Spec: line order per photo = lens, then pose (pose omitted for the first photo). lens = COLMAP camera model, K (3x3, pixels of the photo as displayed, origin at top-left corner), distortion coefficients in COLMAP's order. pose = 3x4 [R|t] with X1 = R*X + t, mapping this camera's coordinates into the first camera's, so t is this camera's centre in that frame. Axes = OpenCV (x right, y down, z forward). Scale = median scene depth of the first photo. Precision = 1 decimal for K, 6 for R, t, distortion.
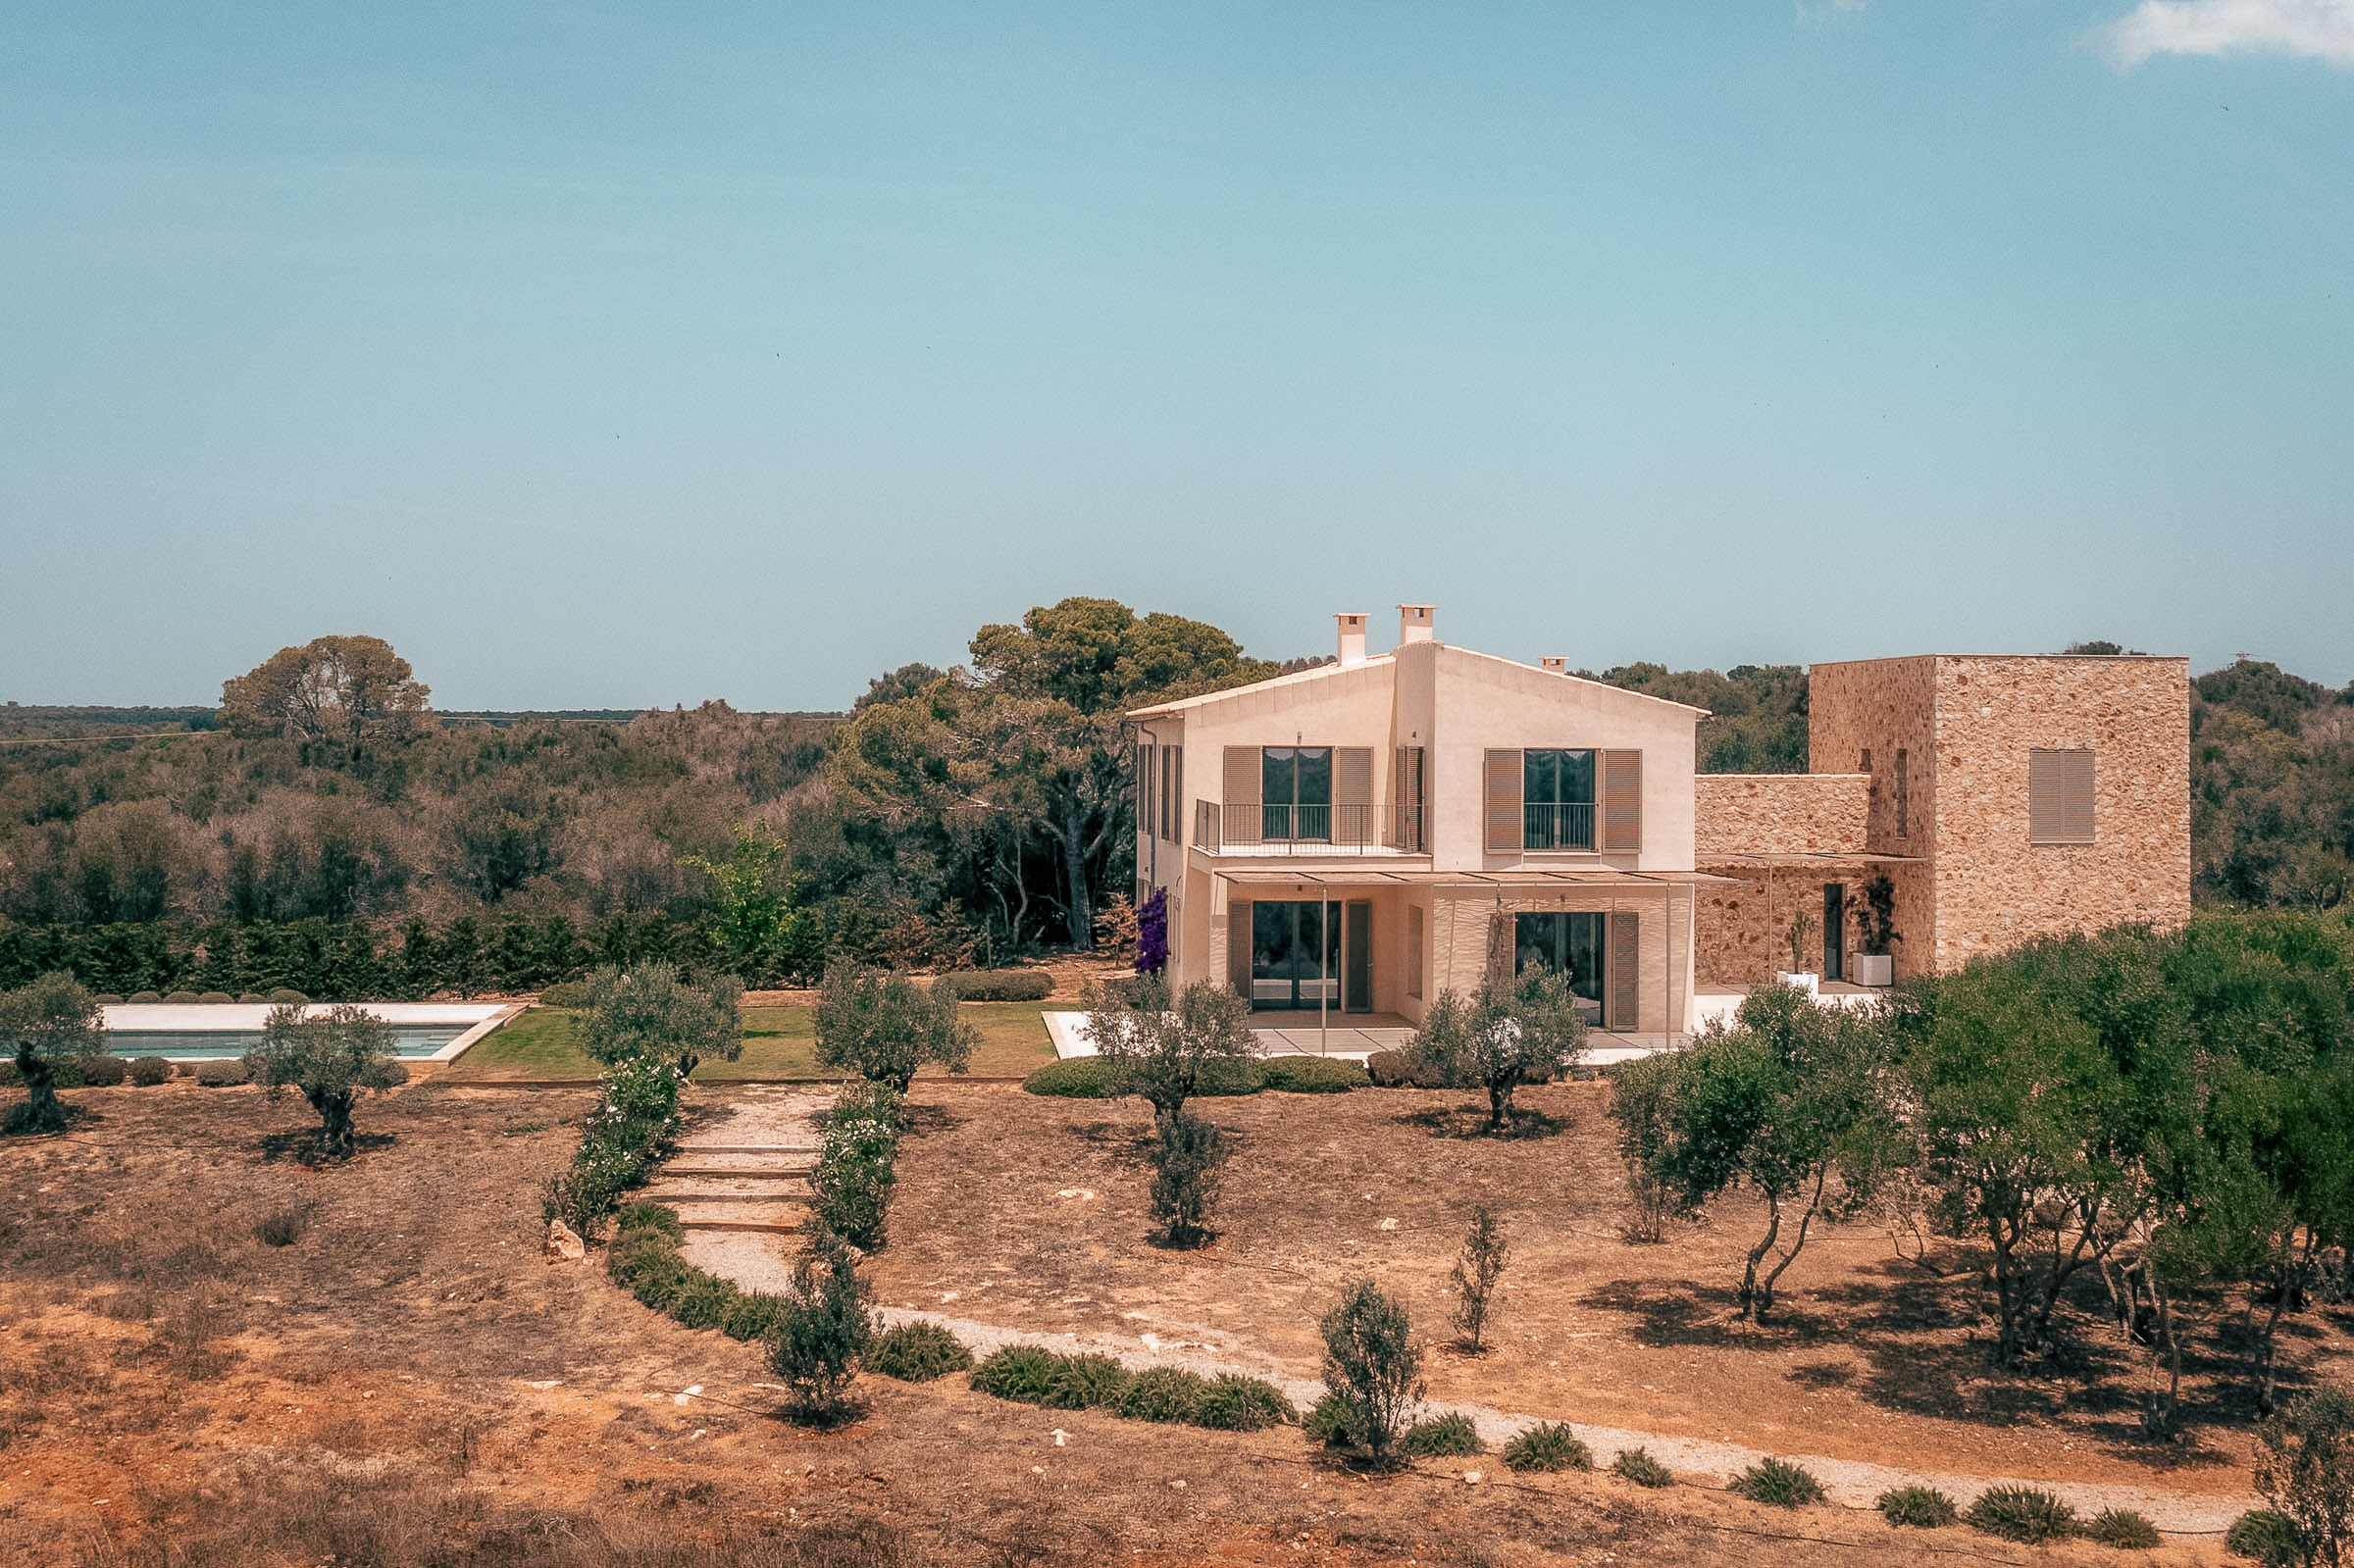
lens RADIAL K [[2482.0, 0, 1208.8], [0, 2482.0, 689.0], [0, 0, 1]] dist [-0.049912, 0.007798]
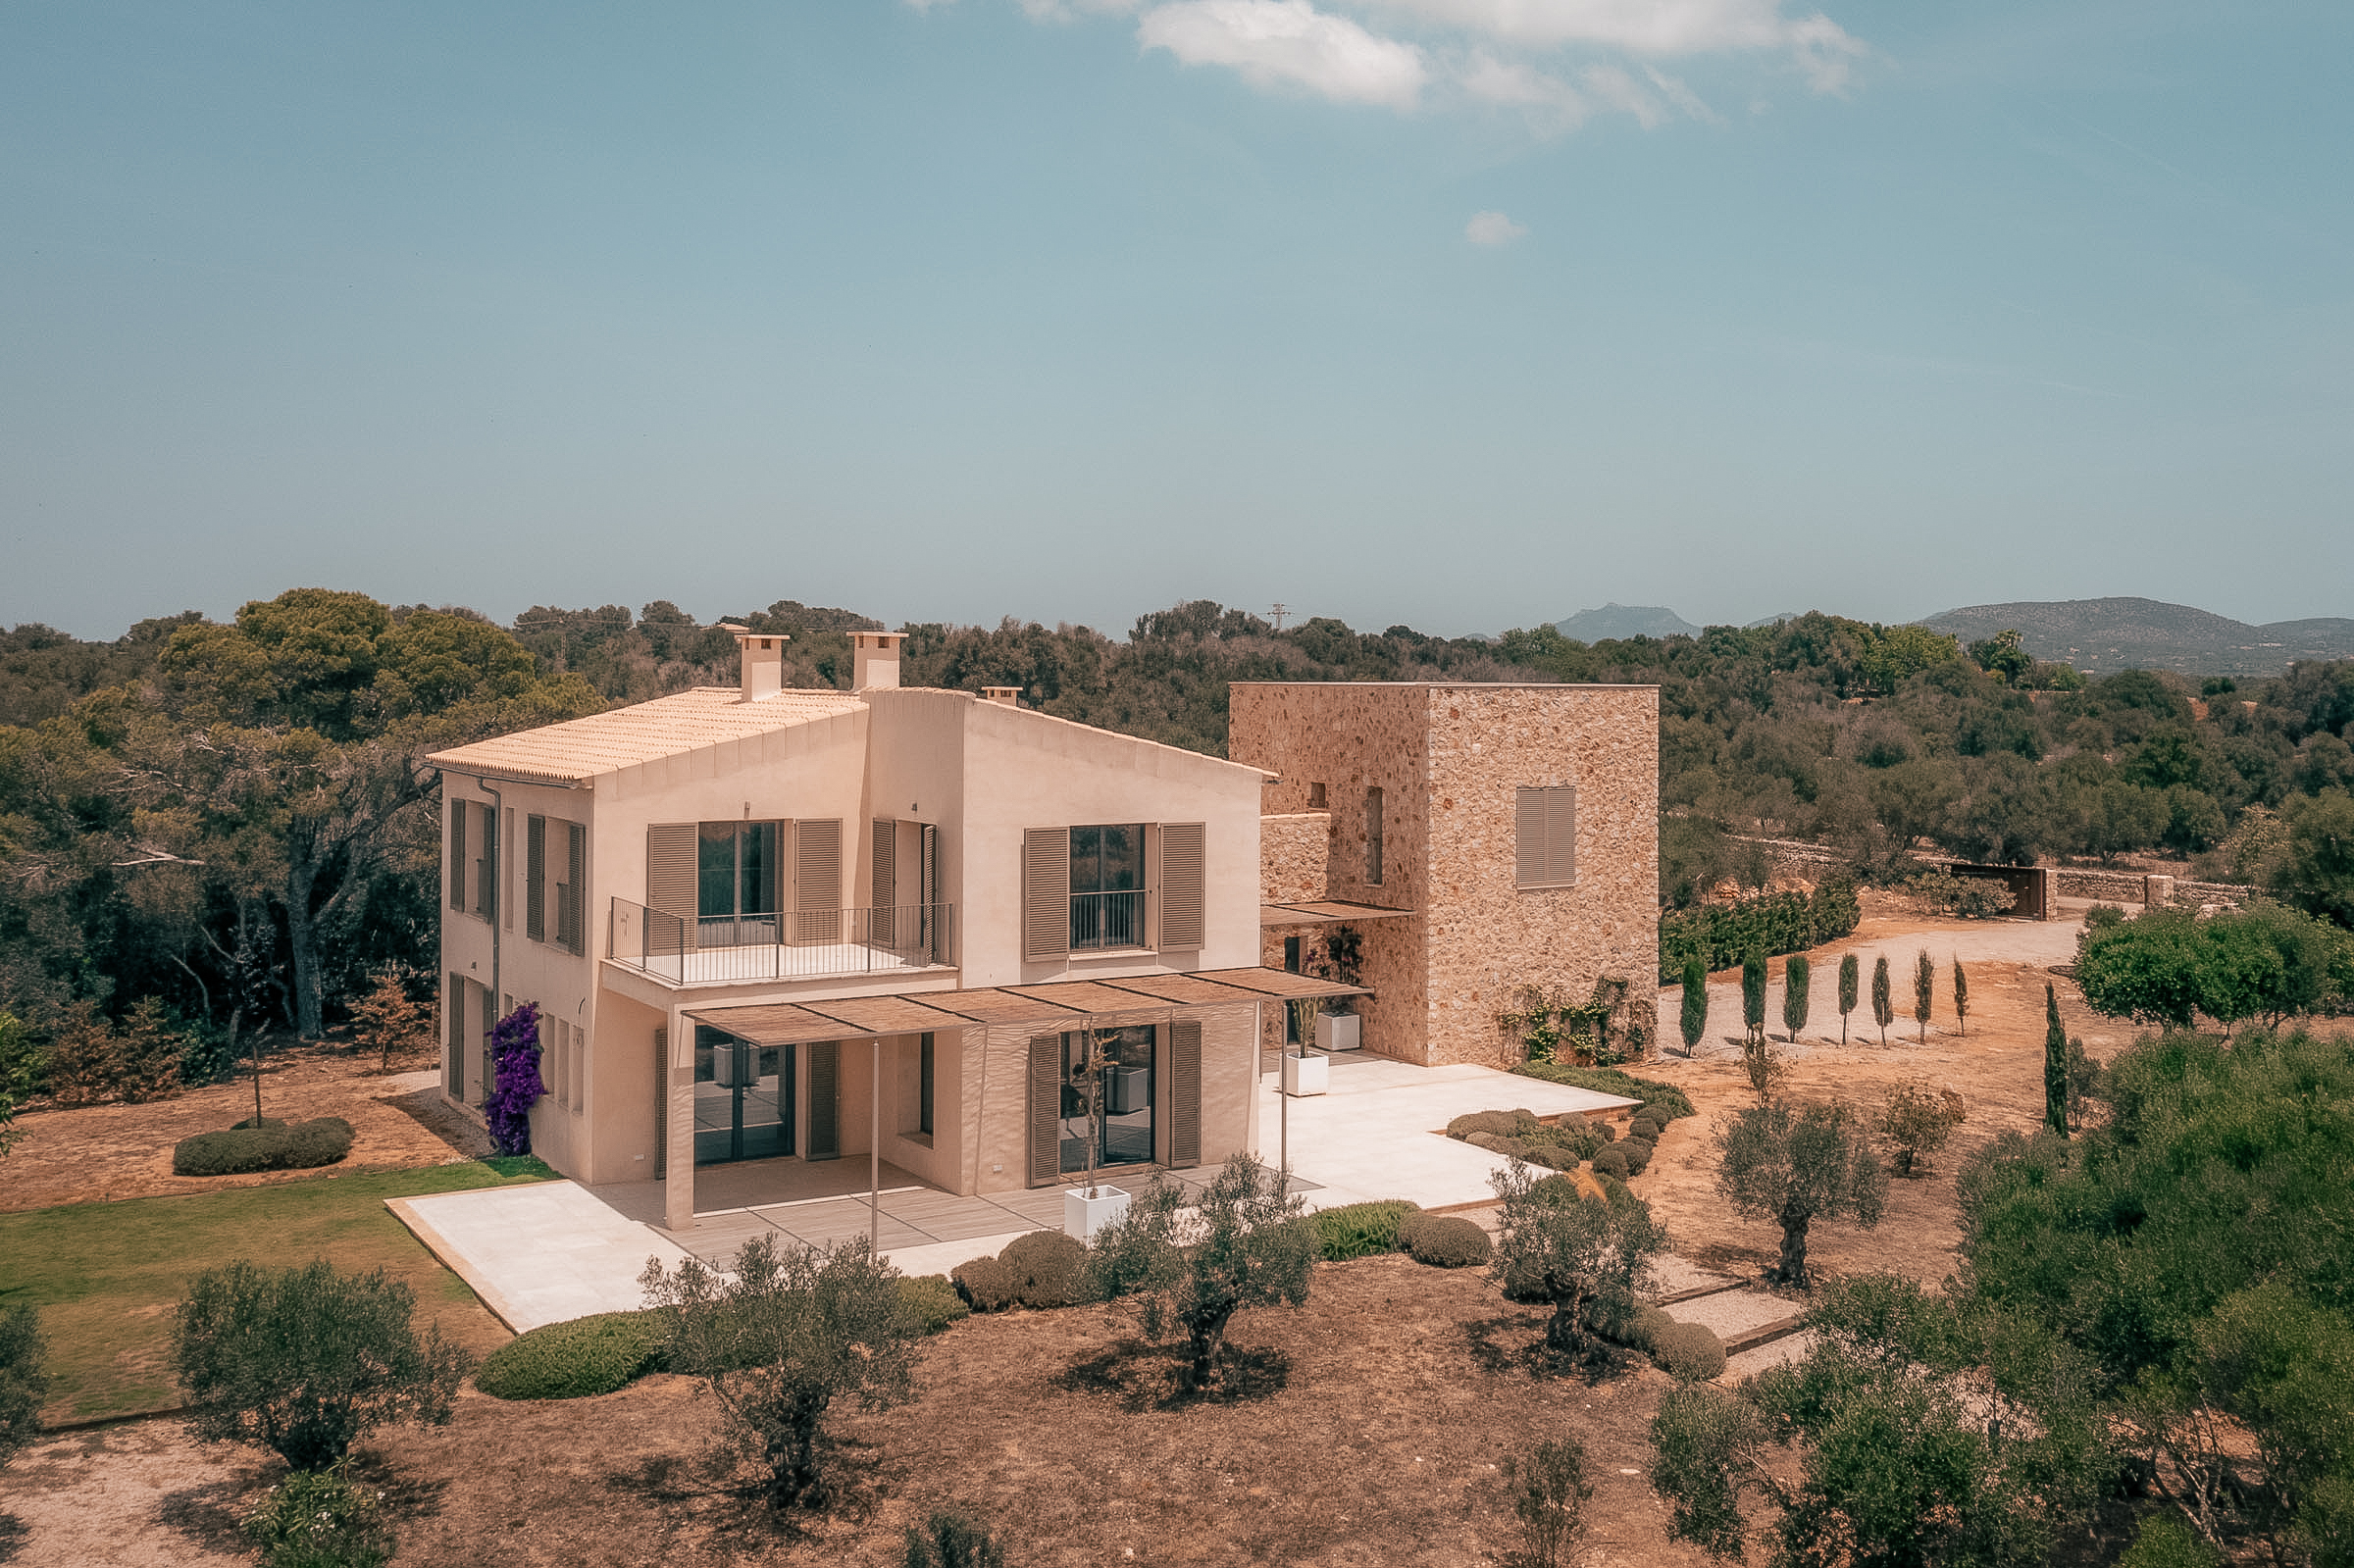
lens RADIAL K [[2328.1, 0, 1414.4], [0, 2328.1, 676.2], [0, 0, 1]] dist [-0.040058, 0.013254]
pose [[0.881379, -0.002656, 0.472402, -0.110914], [-0.009492, 0.999683, 0.023331, -0.037064], [-0.472314, -0.025048, 0.881074, 0.253906]]
